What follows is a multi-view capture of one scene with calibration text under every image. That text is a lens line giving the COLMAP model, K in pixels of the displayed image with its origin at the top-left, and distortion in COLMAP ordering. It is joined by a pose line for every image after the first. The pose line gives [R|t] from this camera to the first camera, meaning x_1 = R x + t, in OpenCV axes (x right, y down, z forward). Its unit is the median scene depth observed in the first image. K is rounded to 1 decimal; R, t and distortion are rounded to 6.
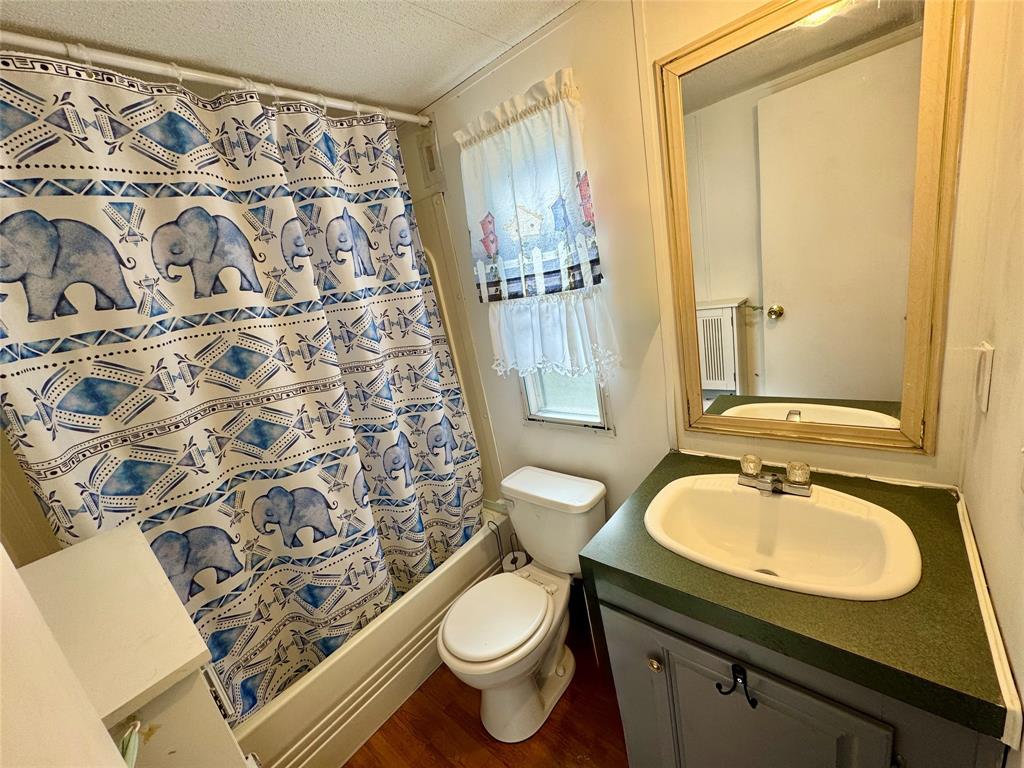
lens RADIAL K [[411.2, 0, 513.4], [0, 411.2, 385.7], [0, 0, 1]] dist [-0.000160, 0.000647]
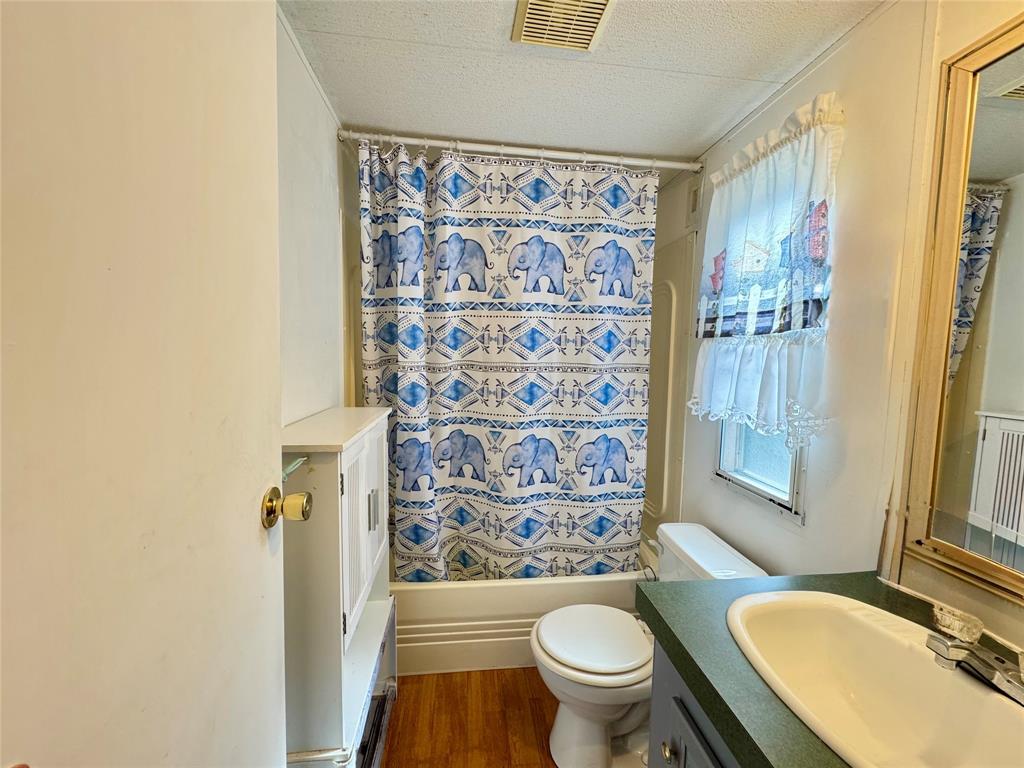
lens RADIAL K [[411.2, 0, 514.3], [0, 411.2, 385.0], [0, 0, 1]] dist [-0.001958, 0.000004]
pose [[0.719315, 0.244159, -0.650363, 0.313737], [-0.321023, 0.947071, 0.000491, 0.048665], [0.616060, 0.208428, 0.759623, 0.017743]]
